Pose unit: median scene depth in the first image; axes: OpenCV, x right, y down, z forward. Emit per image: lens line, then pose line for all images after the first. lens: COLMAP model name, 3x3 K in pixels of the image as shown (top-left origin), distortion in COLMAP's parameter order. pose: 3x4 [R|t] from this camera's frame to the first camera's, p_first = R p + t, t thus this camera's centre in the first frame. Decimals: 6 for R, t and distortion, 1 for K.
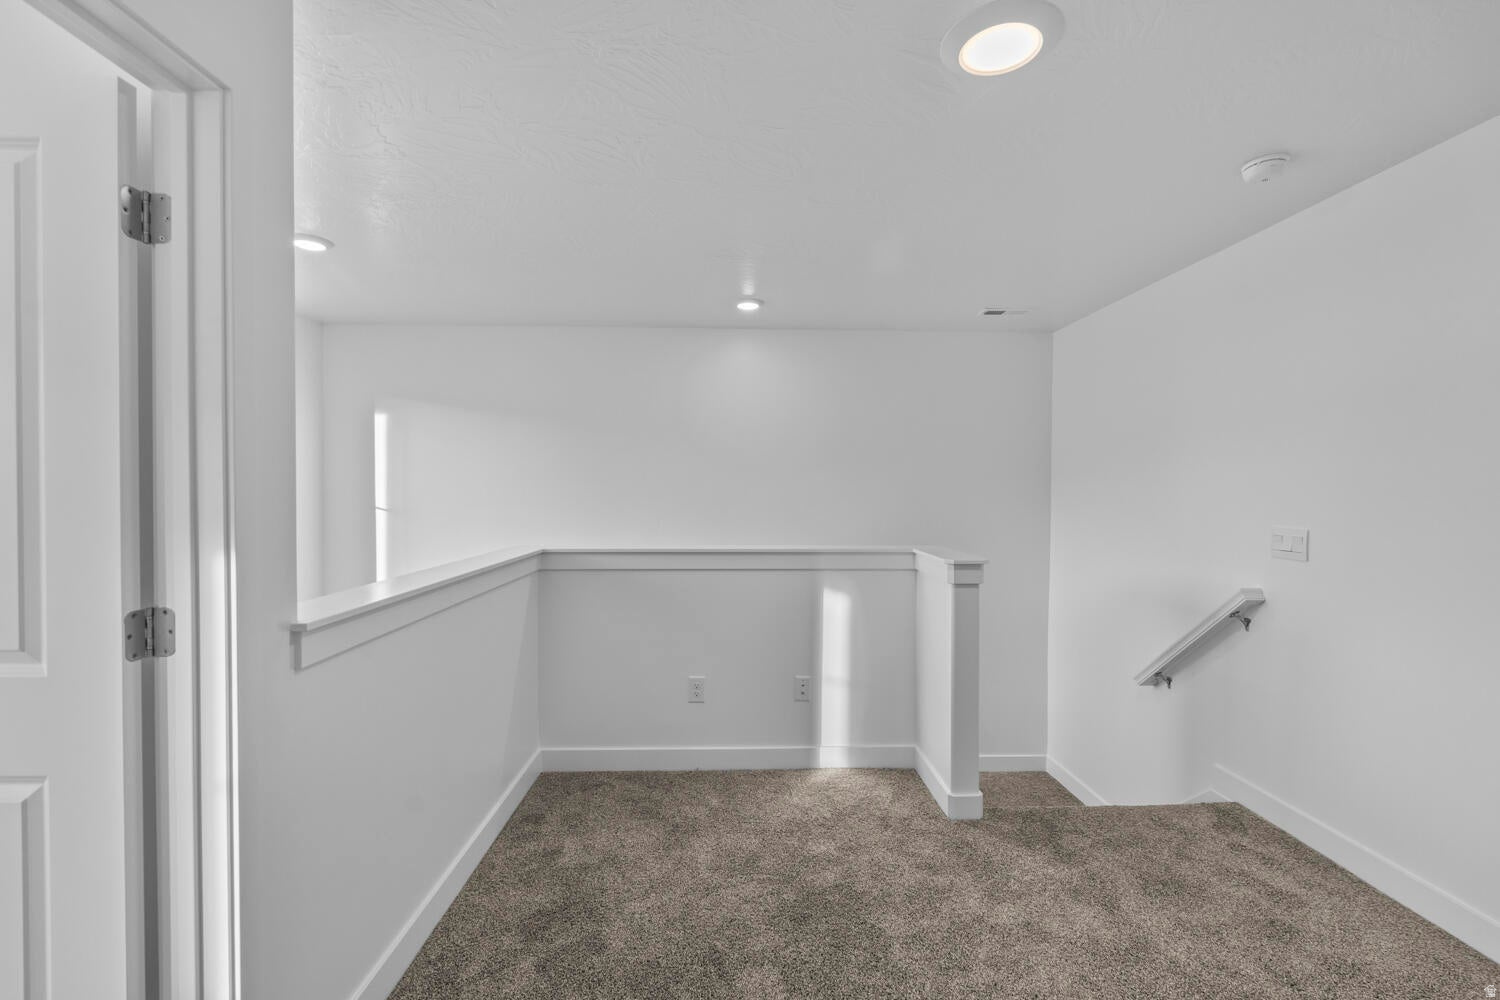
lens RADIAL K [[659.1, 0, 751.7], [0, 659.1, 503.3], [0, 0, 1]] dist [-0.007910, 0.000659]
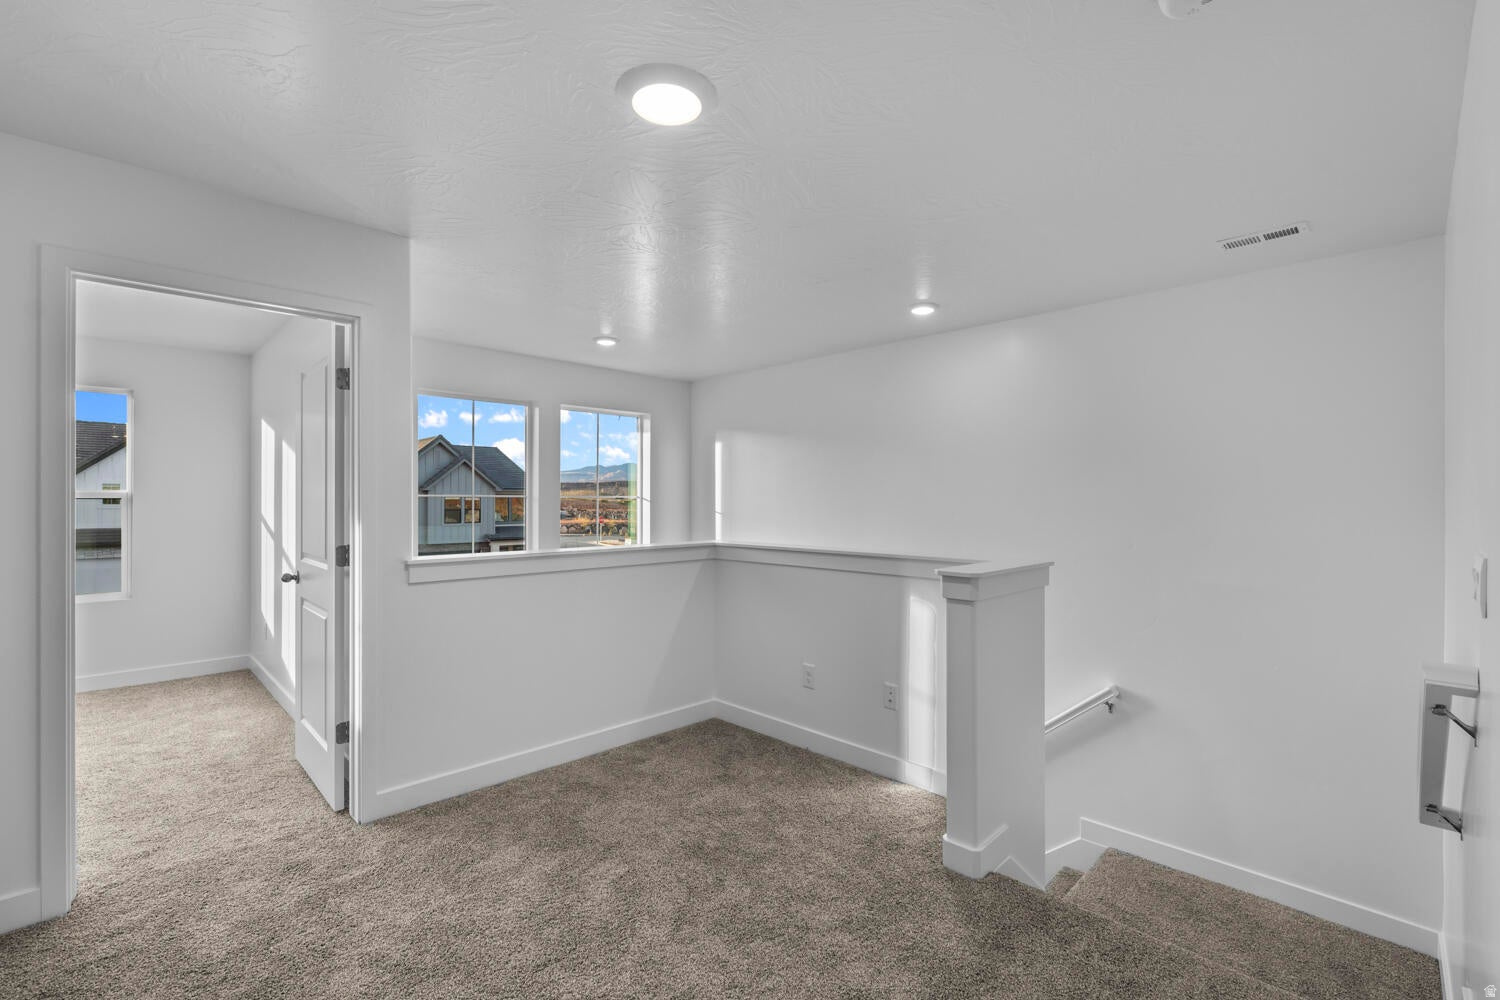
lens RADIAL K [[659.1, 0, 755.5], [0, 659.1, 500.2], [0, 0, 1]] dist [-0.007910, 0.000659]
pose [[0.682176, -0.004608, -0.731174, 0.672218], [-0.012912, 0.999748, -0.018347, 0.008908], [0.731074, 0.021957, 0.681945, 0.175884]]
